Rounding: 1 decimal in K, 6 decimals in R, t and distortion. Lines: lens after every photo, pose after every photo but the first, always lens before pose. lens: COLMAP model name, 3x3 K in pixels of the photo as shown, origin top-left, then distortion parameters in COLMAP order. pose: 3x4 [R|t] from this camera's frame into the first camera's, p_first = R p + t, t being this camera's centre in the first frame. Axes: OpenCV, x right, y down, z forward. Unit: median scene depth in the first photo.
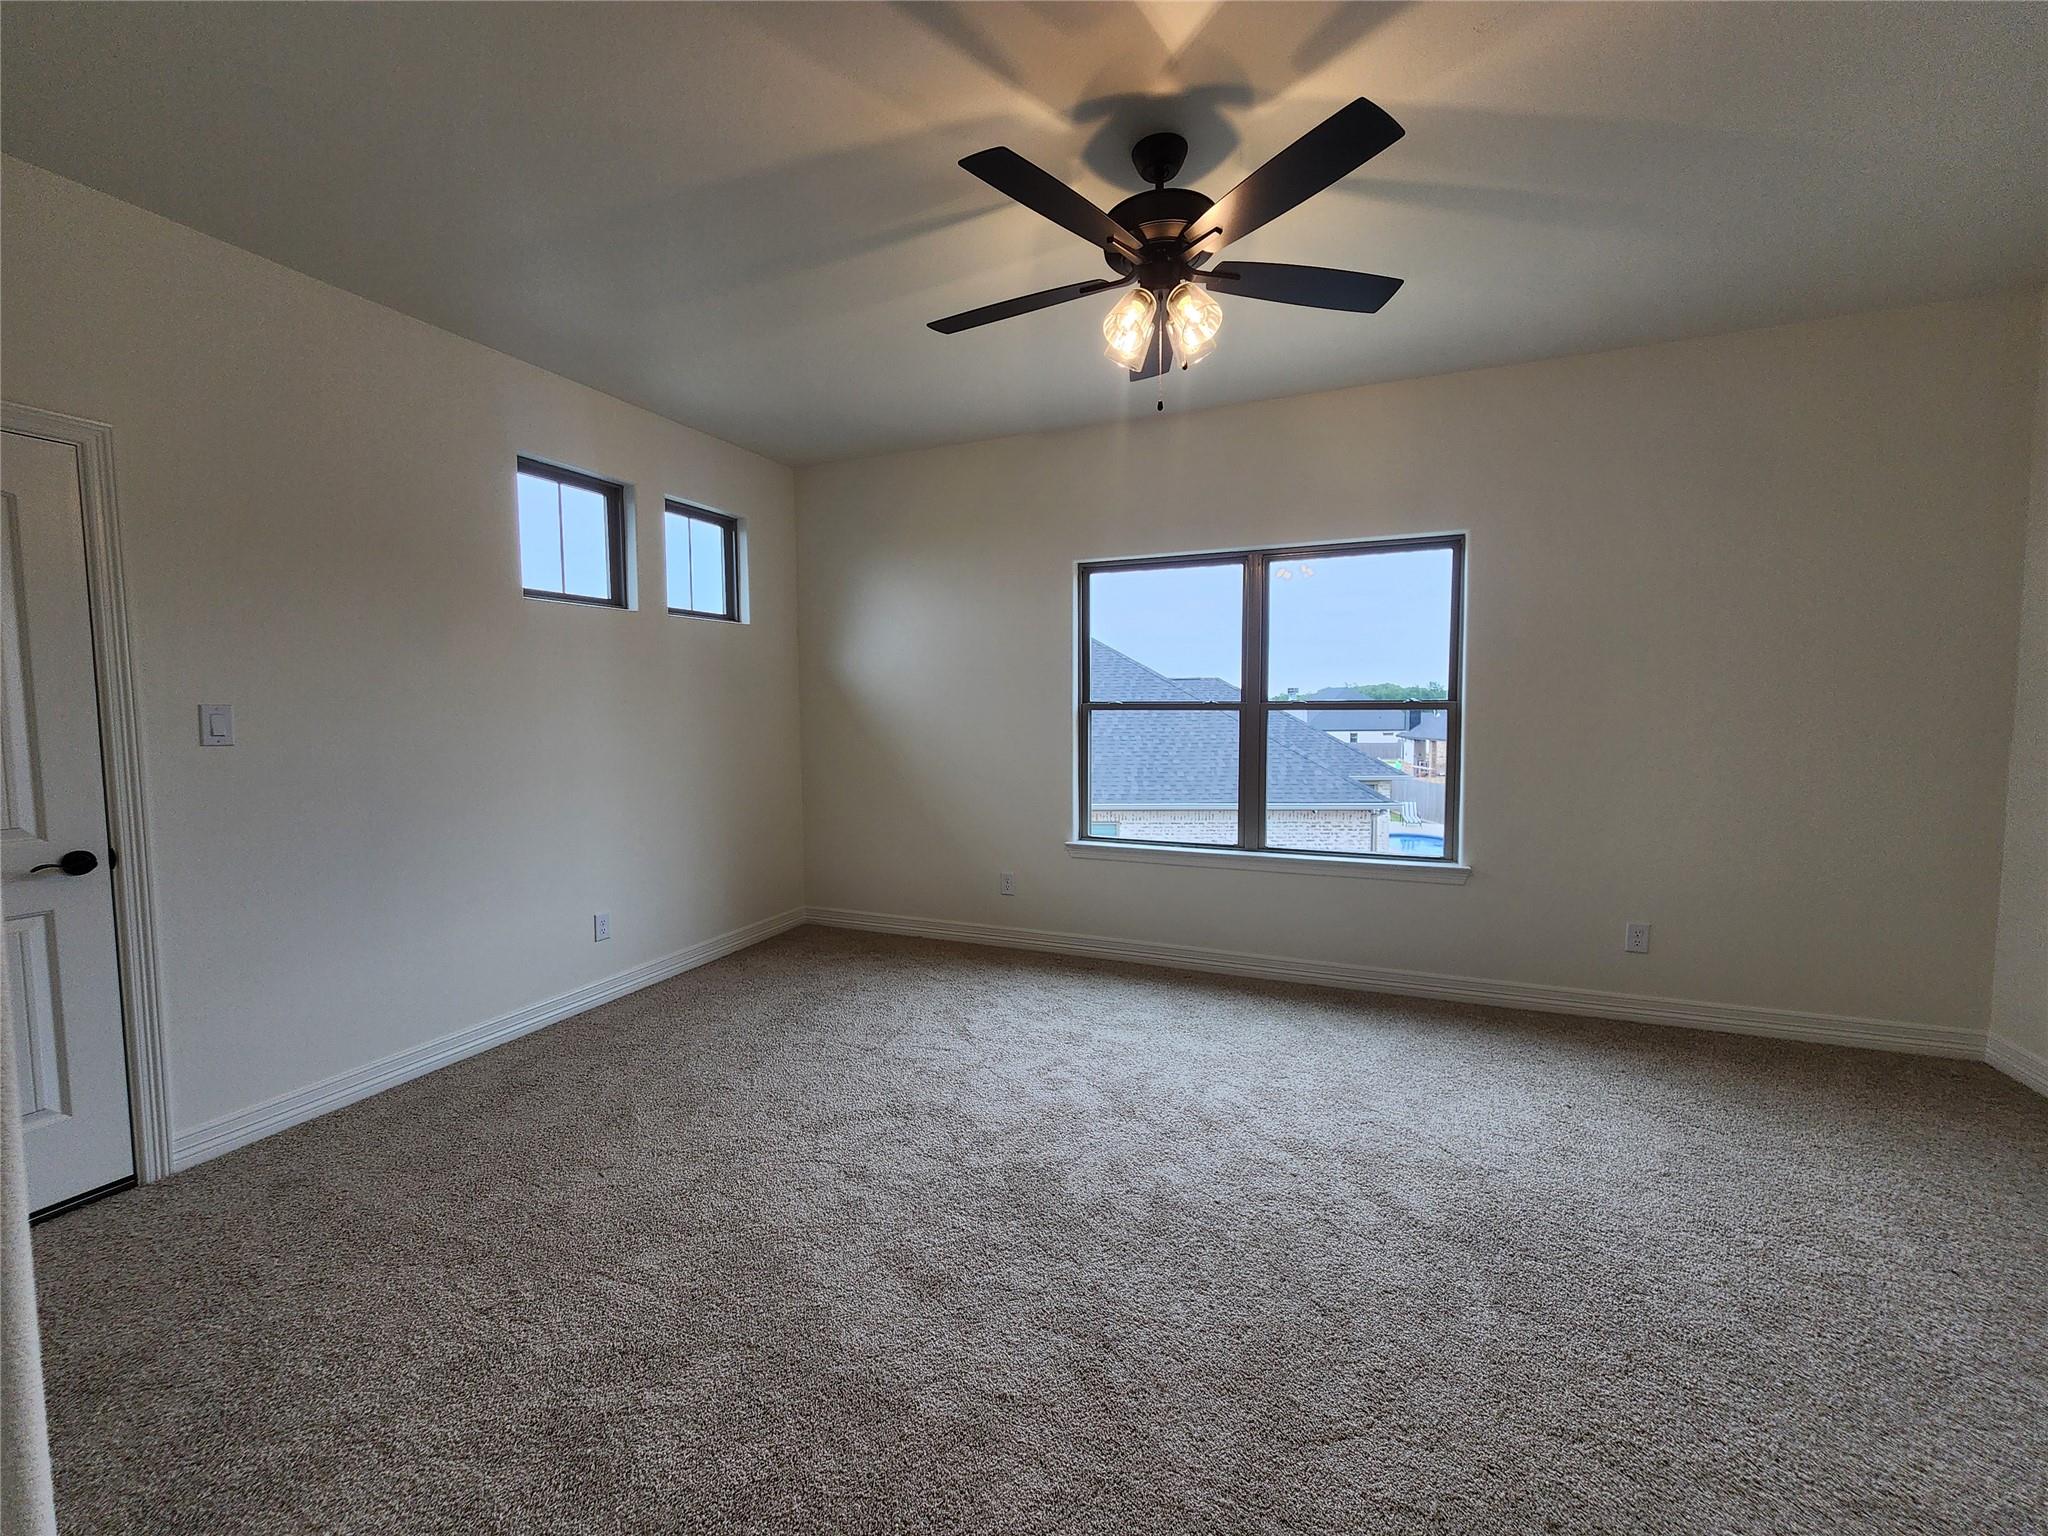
lens RADIAL K [[836.4, 0, 1006.6], [0, 836.4, 759.2], [0, 0, 1]] dist [0.000193, 0.000521]
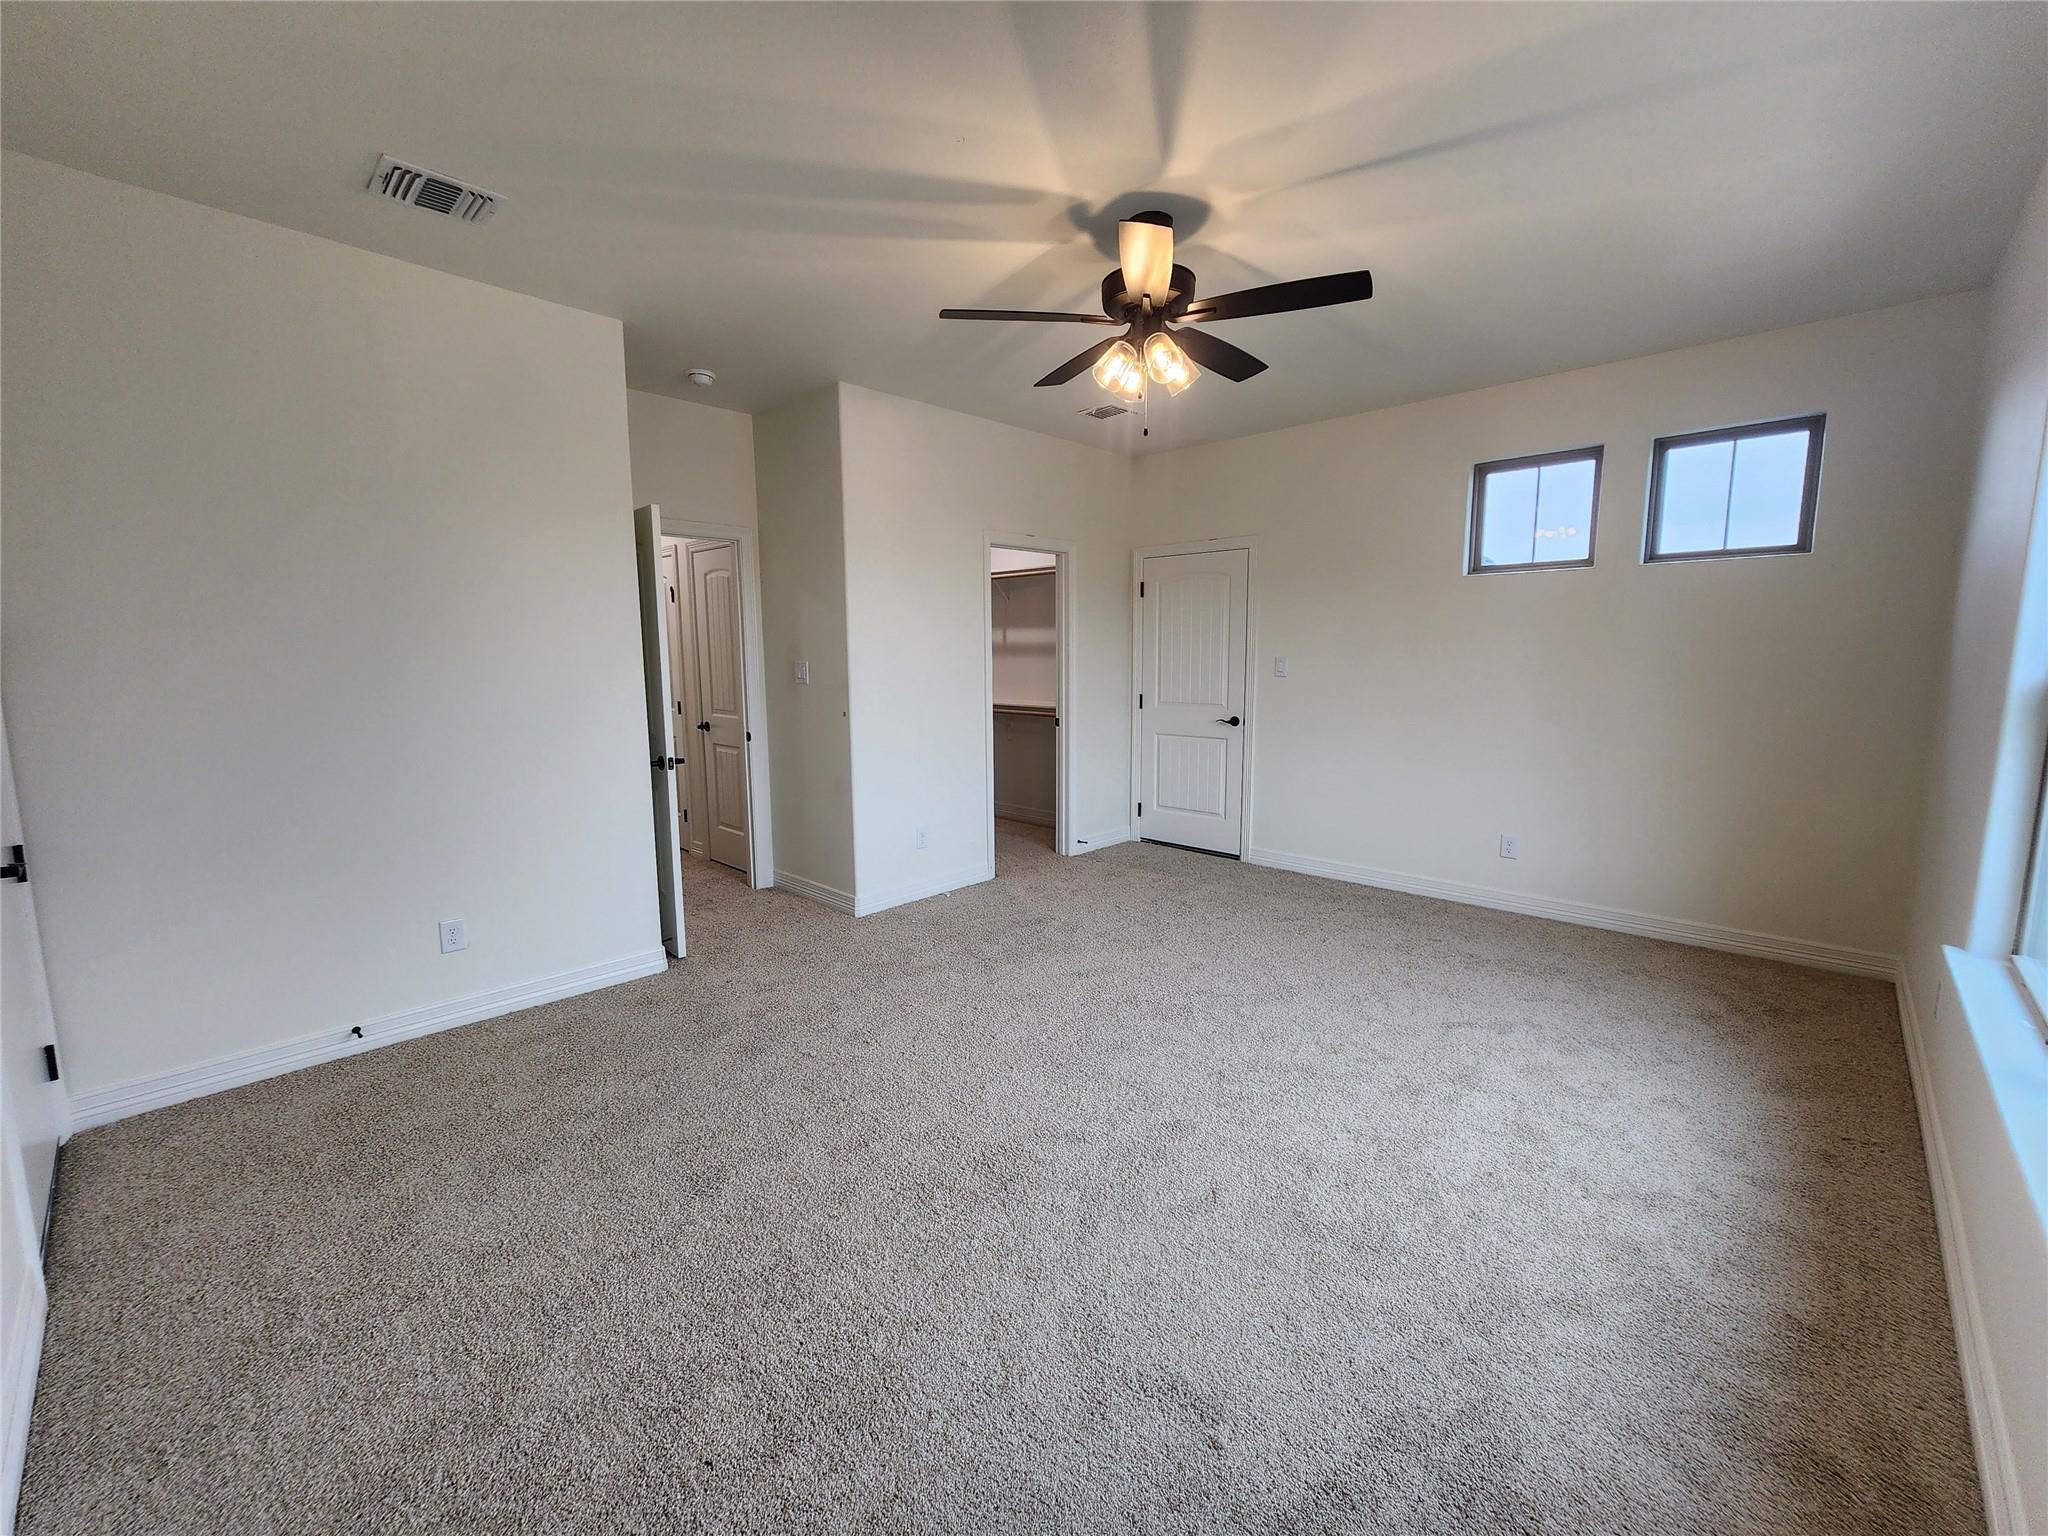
lens RADIAL K [[836.4, 0, 1022.8], [0, 836.4, 763.2], [0, 0, 1]] dist [0.000193, 0.000521]
pose [[-0.333902, 0.136900, -0.932613, 0.876972], [-0.055627, 0.984811, 0.164478, -0.077679], [0.940965, 0.106798, -0.321215, 0.760171]]
